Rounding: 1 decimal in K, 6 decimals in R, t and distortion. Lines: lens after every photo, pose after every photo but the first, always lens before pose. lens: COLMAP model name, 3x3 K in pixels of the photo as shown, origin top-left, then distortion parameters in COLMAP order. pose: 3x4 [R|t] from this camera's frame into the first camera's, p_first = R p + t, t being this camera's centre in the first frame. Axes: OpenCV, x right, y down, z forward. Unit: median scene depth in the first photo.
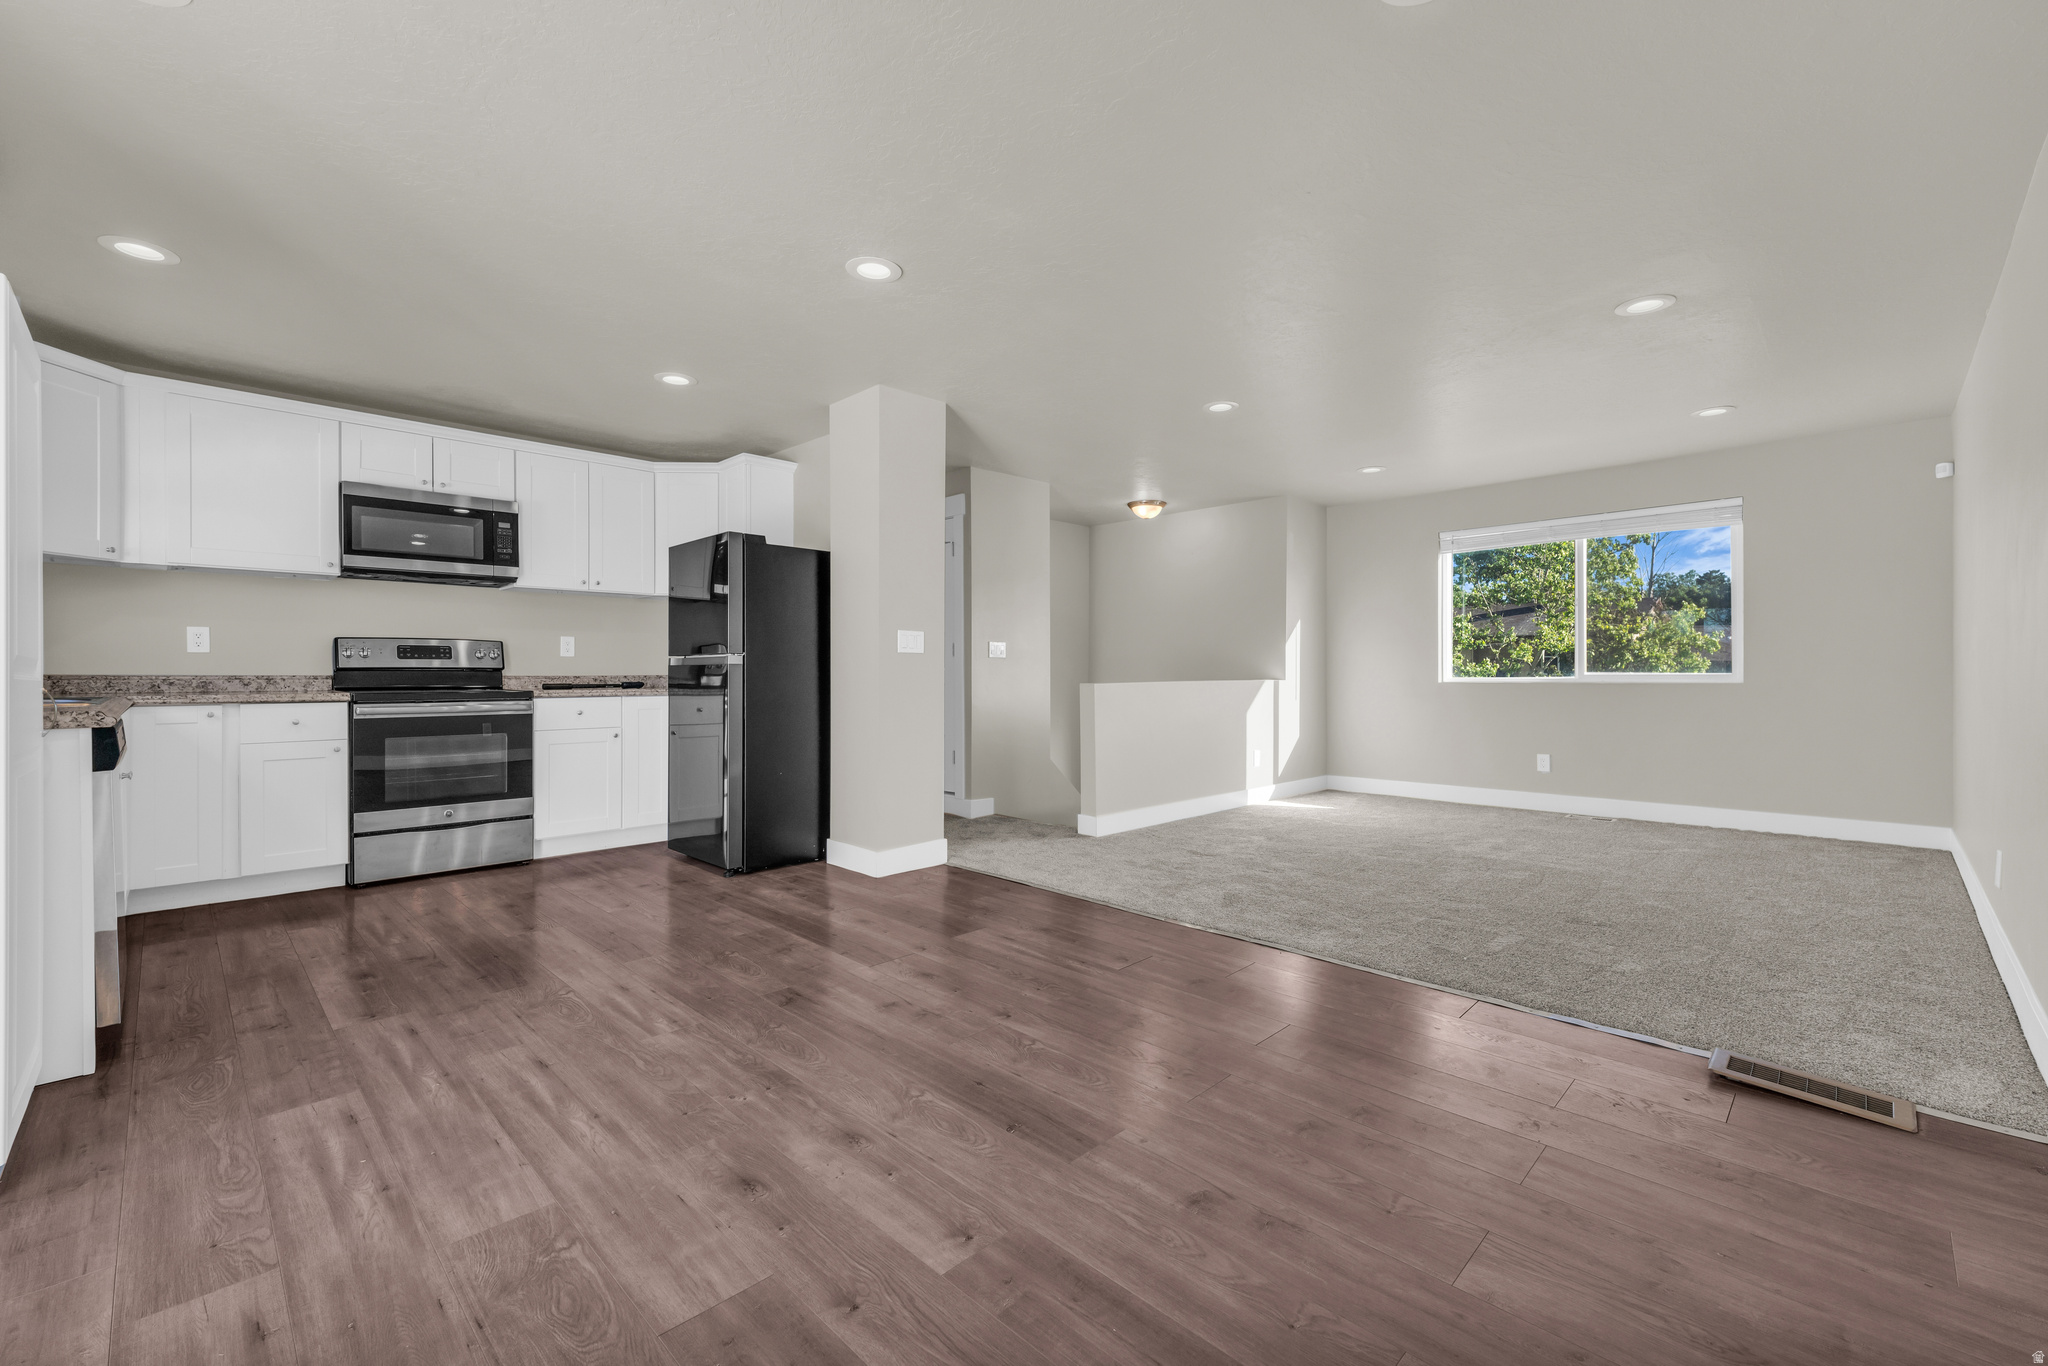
lens RADIAL K [[855.7, 0, 1024.9], [0, 855.7, 674.9], [0, 0, 1]] dist [-0.001407, -0.000479]
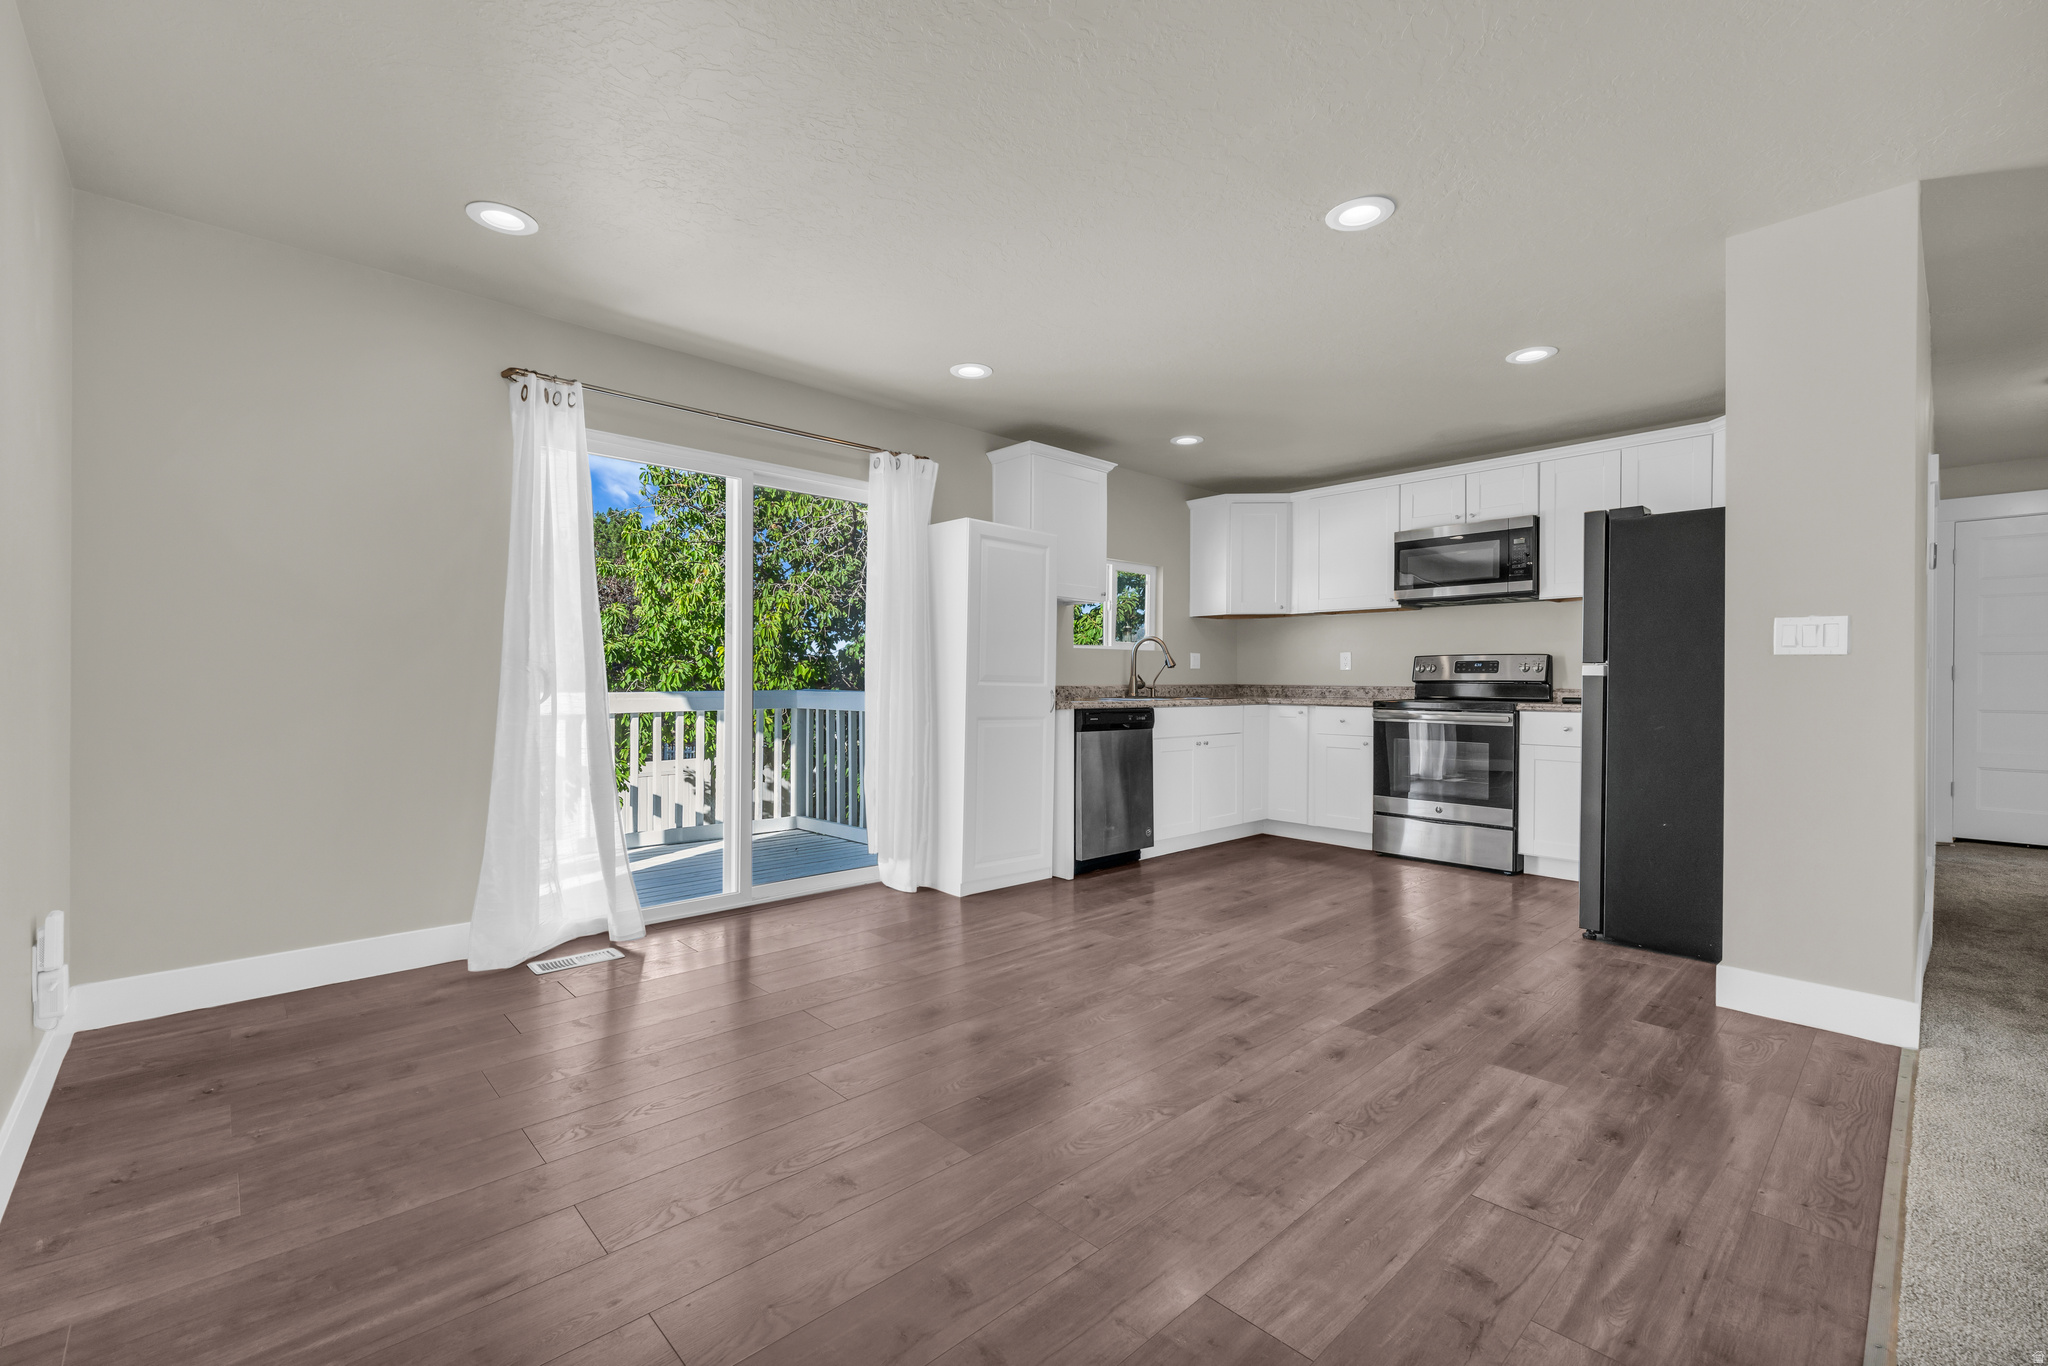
lens RADIAL K [[863.1, 0, 1014.5], [0, 863.1, 682.0], [0, 0, 1]] dist [0.000306, 0.000009]
pose [[-0.044687, 0.001056, -0.999000, 0.552042], [-0.008520, 0.999963, 0.001438, -0.003456], [0.998965, 0.008576, -0.044676, 0.550175]]
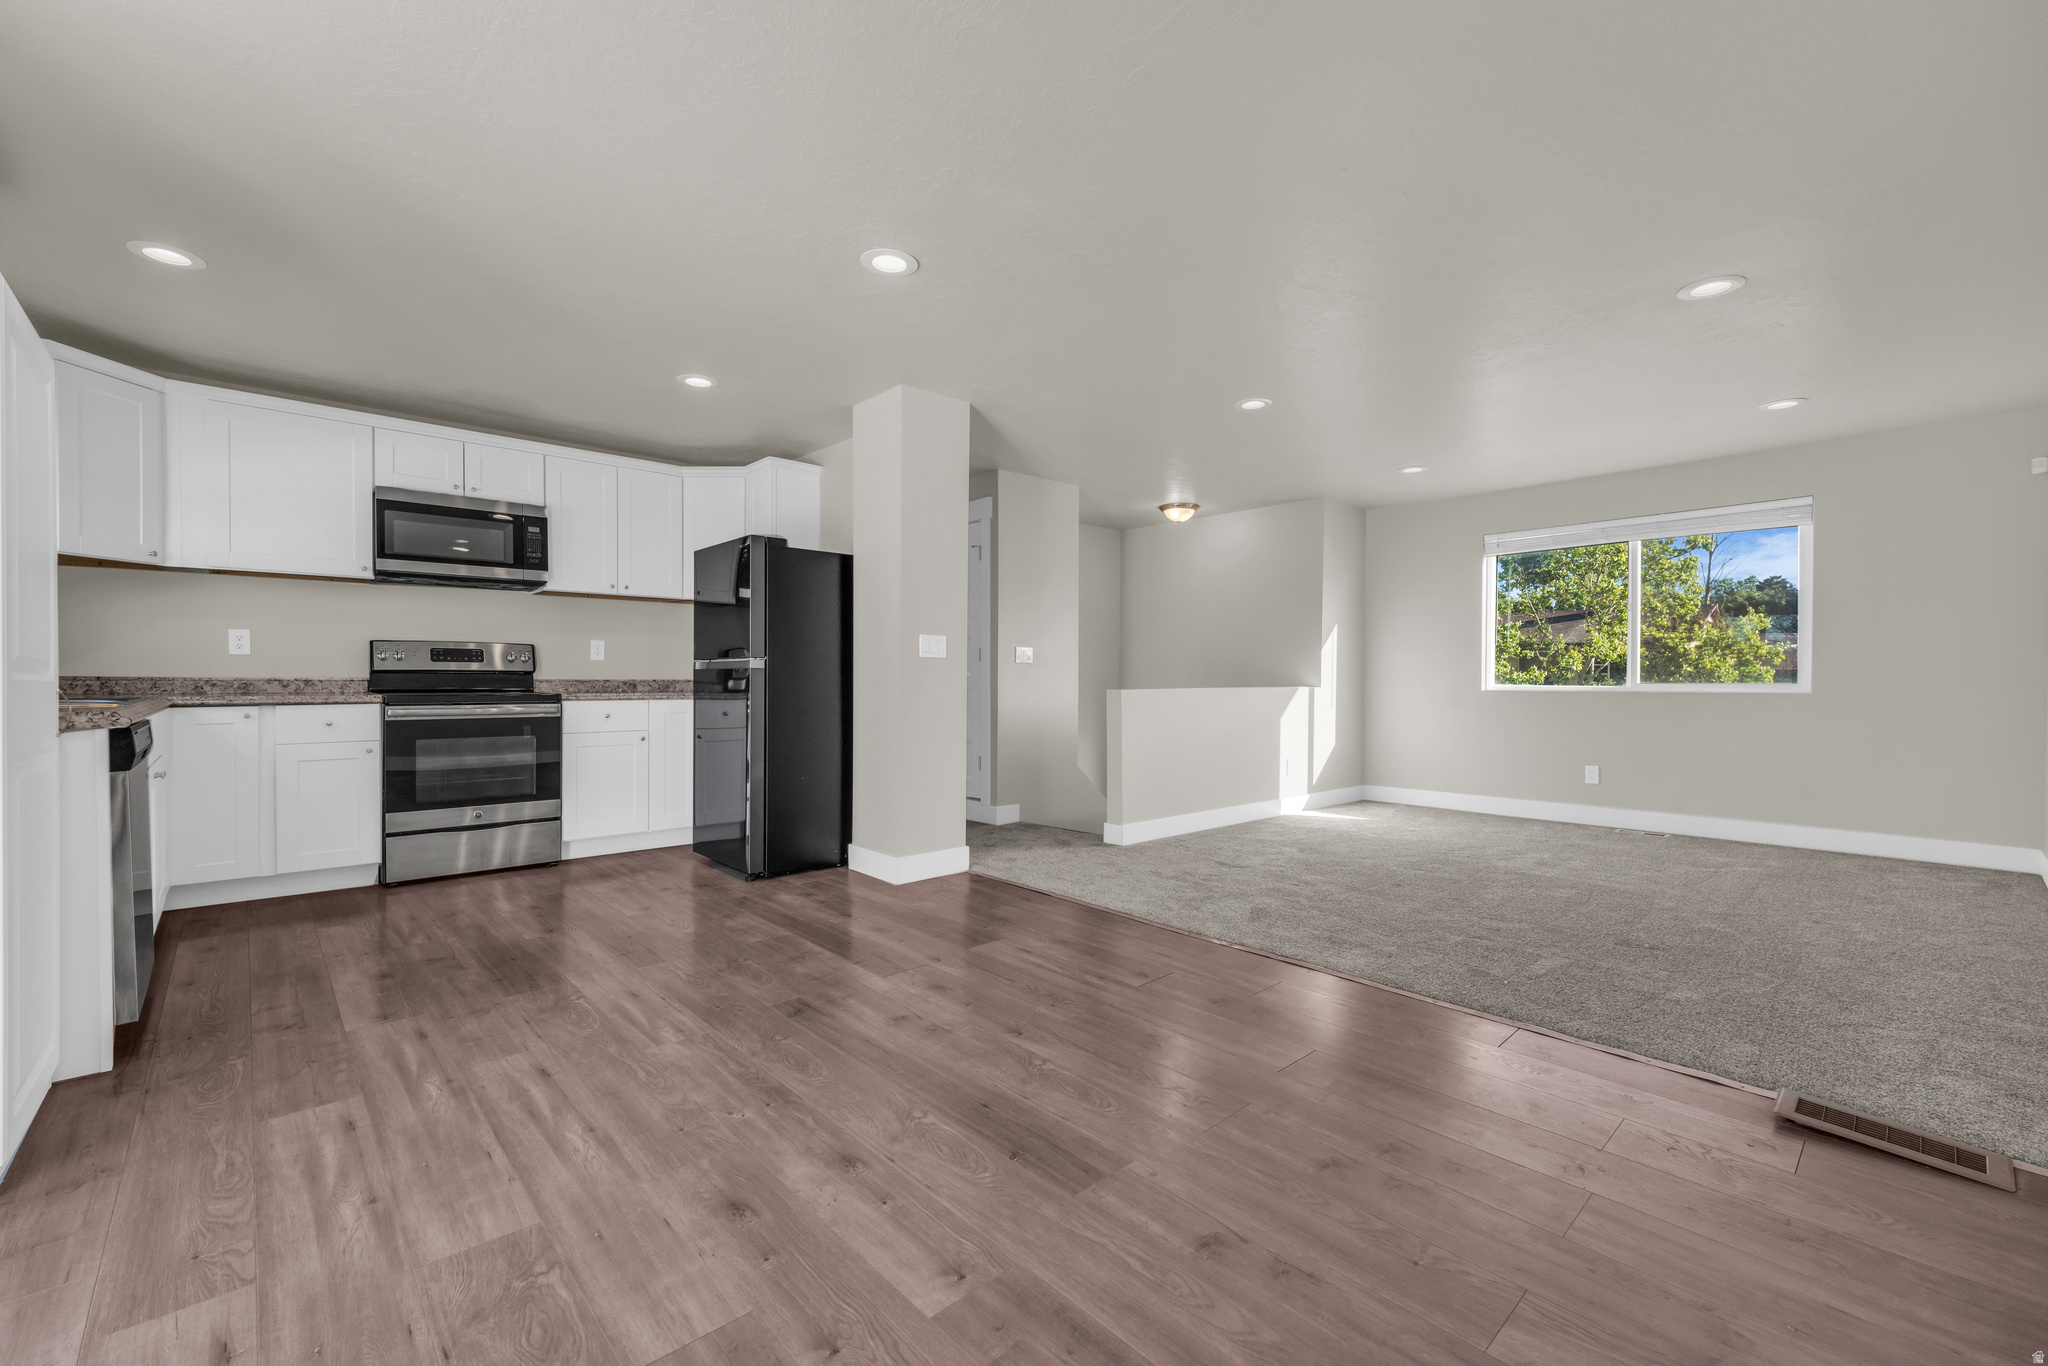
lens RADIAL K [[850.1, 0, 1022.2], [0, 850.1, 688.6], [0, 0, 1]] dist [-0.001216, -0.000150]
pose [[0.998913, 0.005617, -0.046274, 0.016809], [-0.005174, 0.999940, 0.009688, -0.000013], [0.046325, -0.009438, 0.998882, 0.029801]]
